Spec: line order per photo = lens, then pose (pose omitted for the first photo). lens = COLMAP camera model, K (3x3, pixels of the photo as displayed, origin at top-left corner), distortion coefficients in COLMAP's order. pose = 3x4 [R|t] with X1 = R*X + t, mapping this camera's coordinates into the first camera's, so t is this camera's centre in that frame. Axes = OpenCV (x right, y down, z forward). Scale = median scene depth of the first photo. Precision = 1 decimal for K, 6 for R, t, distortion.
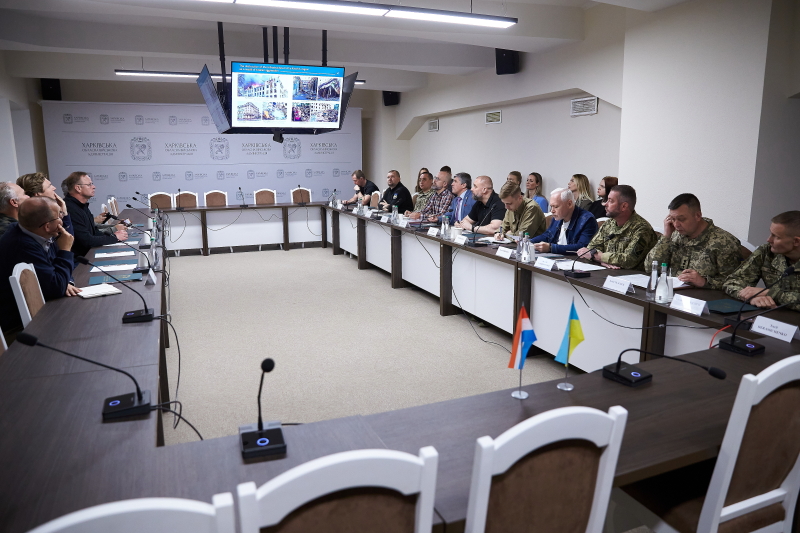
lens RADIAL K [[579.9, 0, 405.1], [0, 579.9, 263.8], [0, 0, 1]] dist [-0.028694, 0.008862]
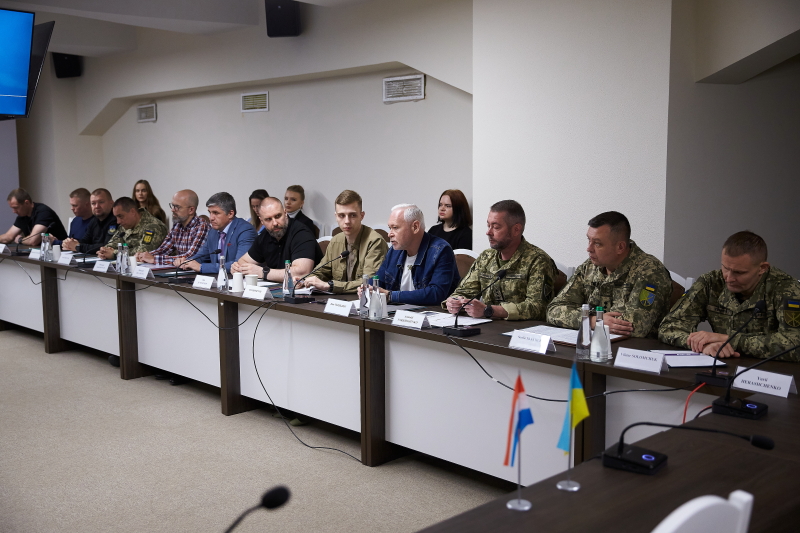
lens RADIAL K [[915.1, 0, 393.8], [0, 915.1, 270.3], [0, 0, 1]] dist [0.054716, 0.000000]
pose [[0.939688, -0.047548, 0.338713, -0.108746], [0.069277, 0.996223, -0.052347, -0.002483], [-0.334945, 0.072654, 0.939432, -0.003100]]
